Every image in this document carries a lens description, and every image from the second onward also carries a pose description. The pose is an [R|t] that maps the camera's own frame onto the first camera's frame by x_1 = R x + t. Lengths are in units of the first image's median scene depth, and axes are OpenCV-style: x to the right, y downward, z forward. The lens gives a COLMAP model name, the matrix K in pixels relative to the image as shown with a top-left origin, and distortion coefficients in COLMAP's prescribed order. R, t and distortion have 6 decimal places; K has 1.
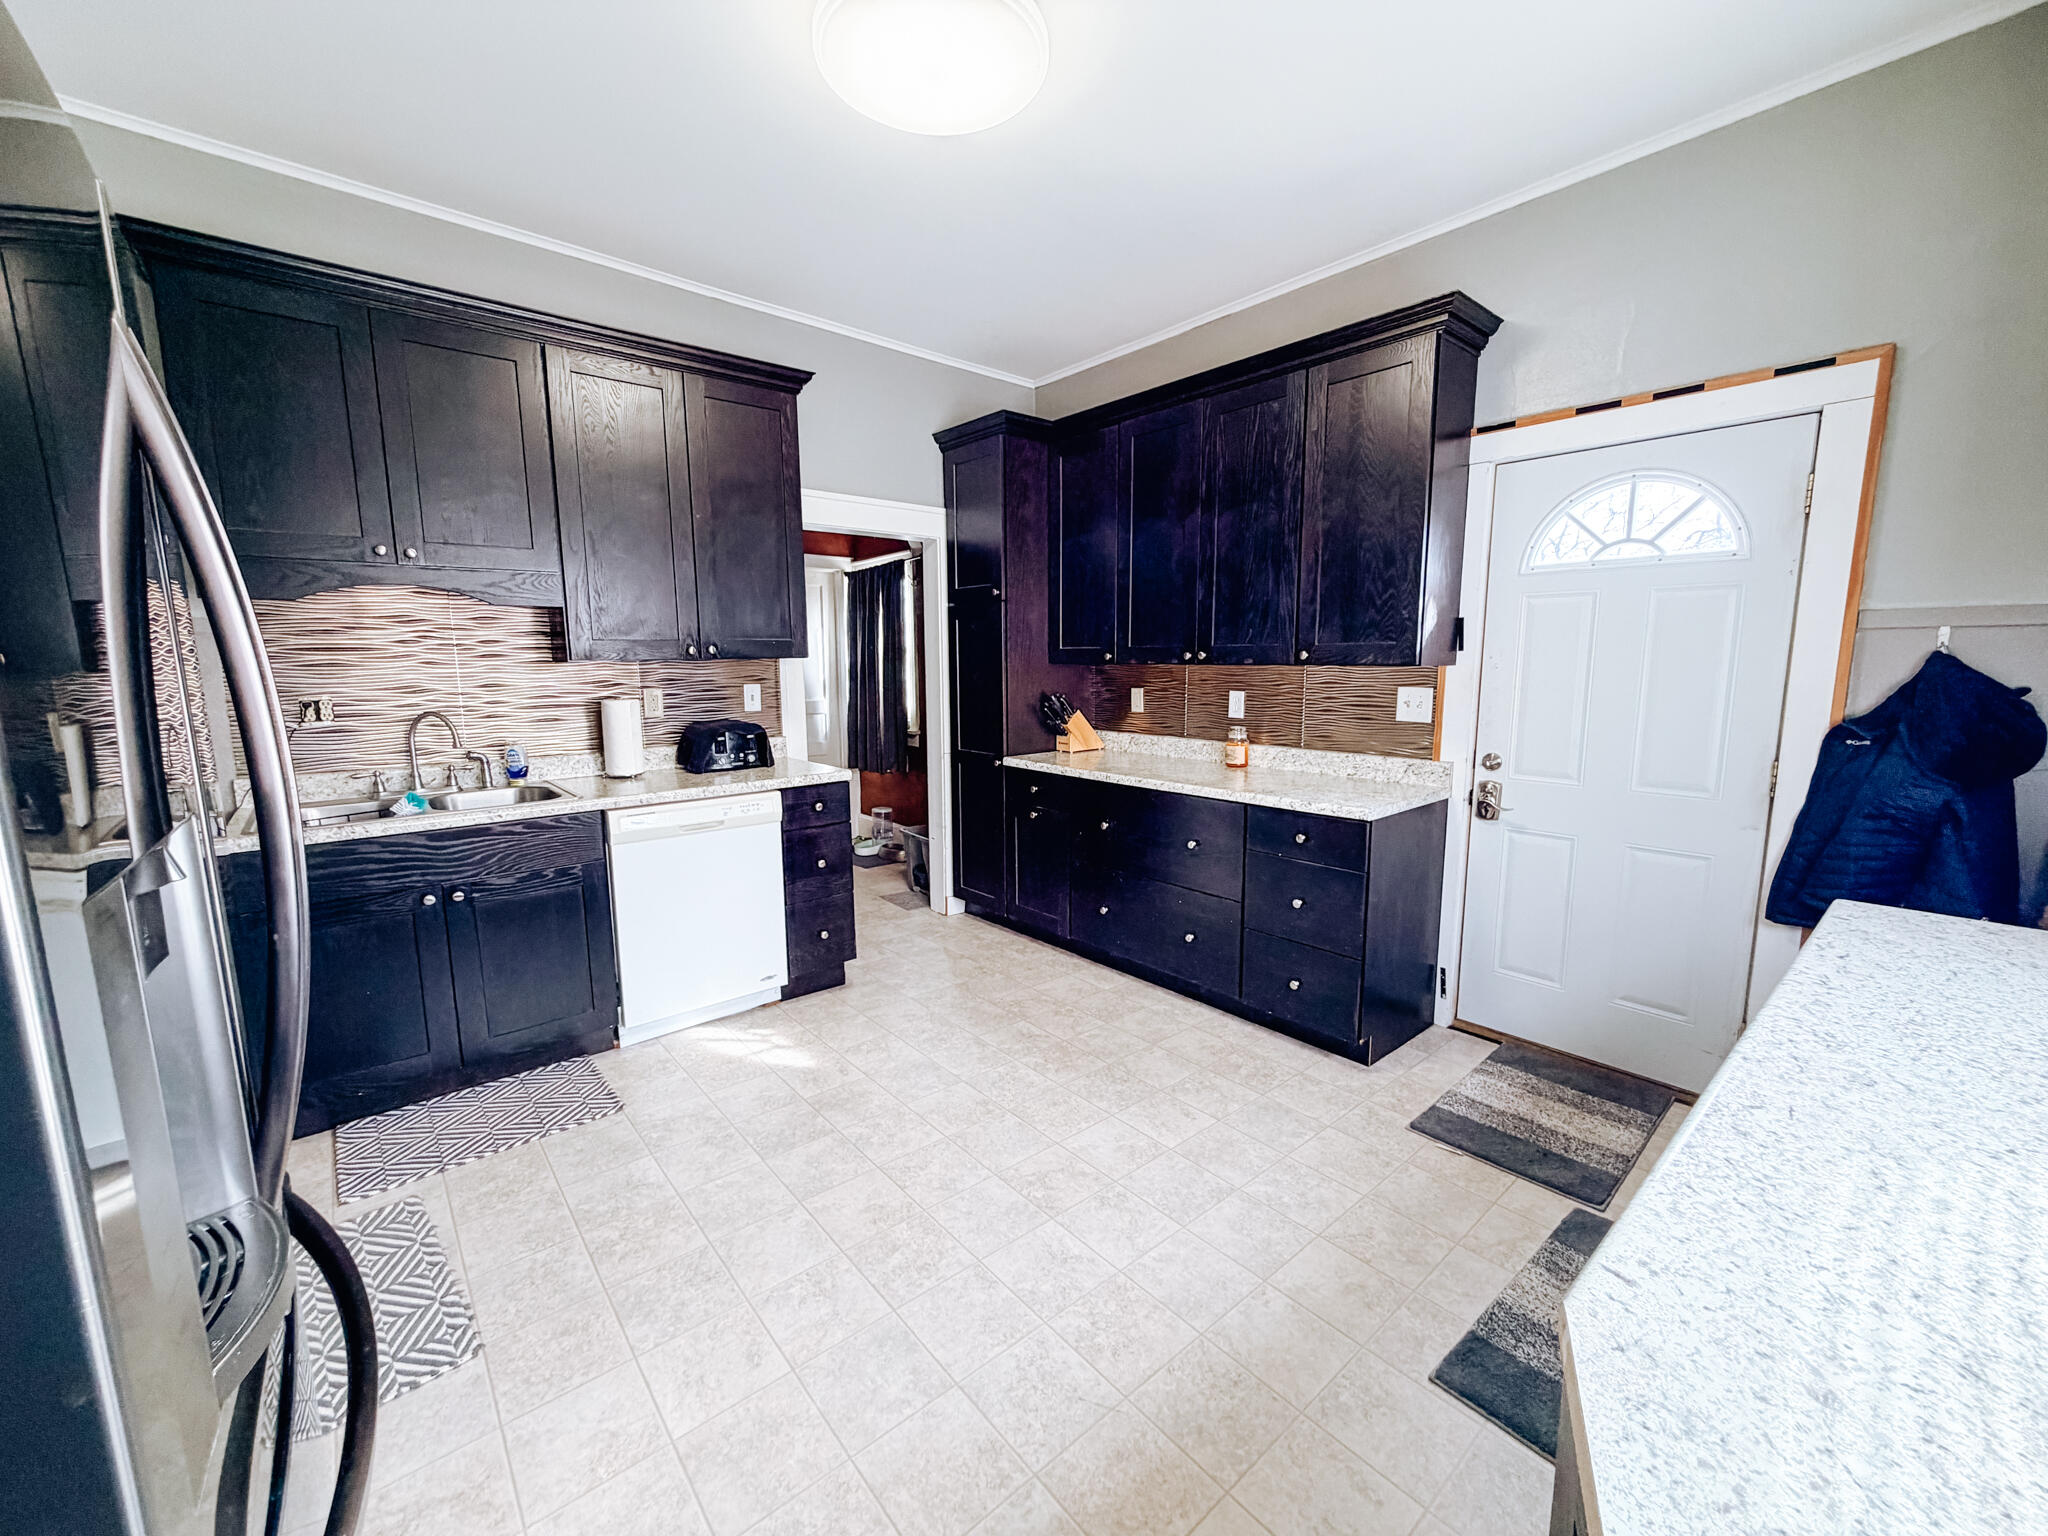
lens RADIAL K [[815.6, 0, 1020.0], [0, 815.6, 774.3], [0, 0, 1]] dist [-0.000247, 0.000553]
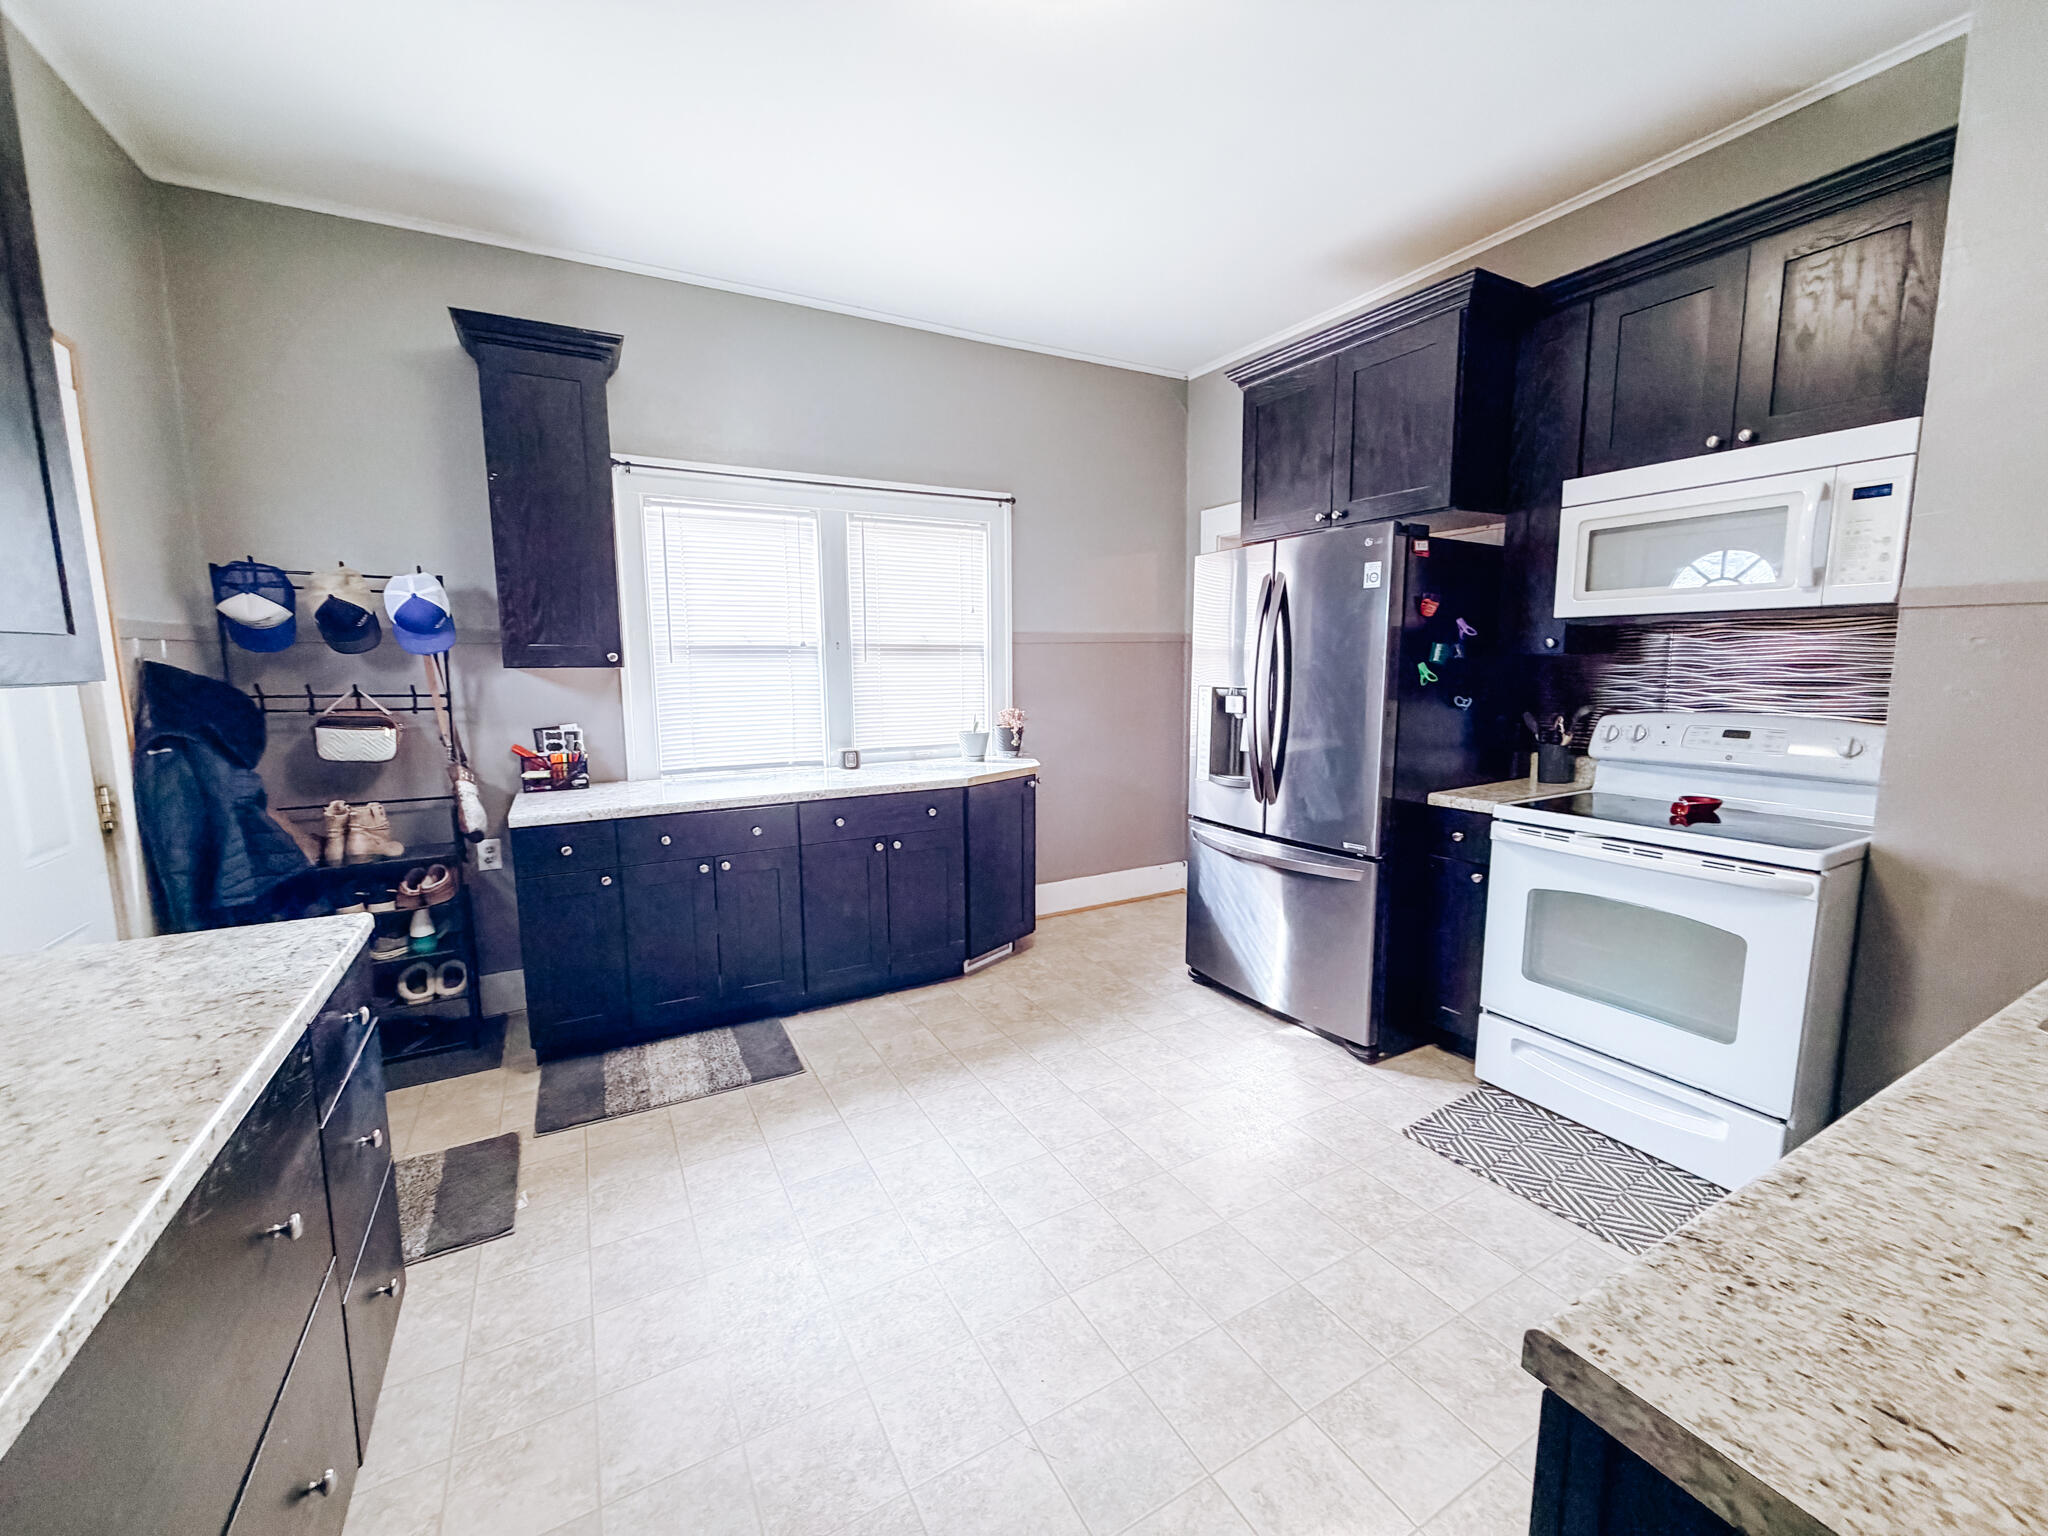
lens RADIAL K [[815.6, 0, 1020.4], [0, 815.6, 770.6], [0, 0, 1]] dist [-0.000247, 0.000553]
pose [[-0.979926, -0.015006, 0.198798, -0.151478], [0.041025, 0.960643, 0.274738, -0.180363], [-0.195097, 0.277379, -0.940743, 1.263055]]
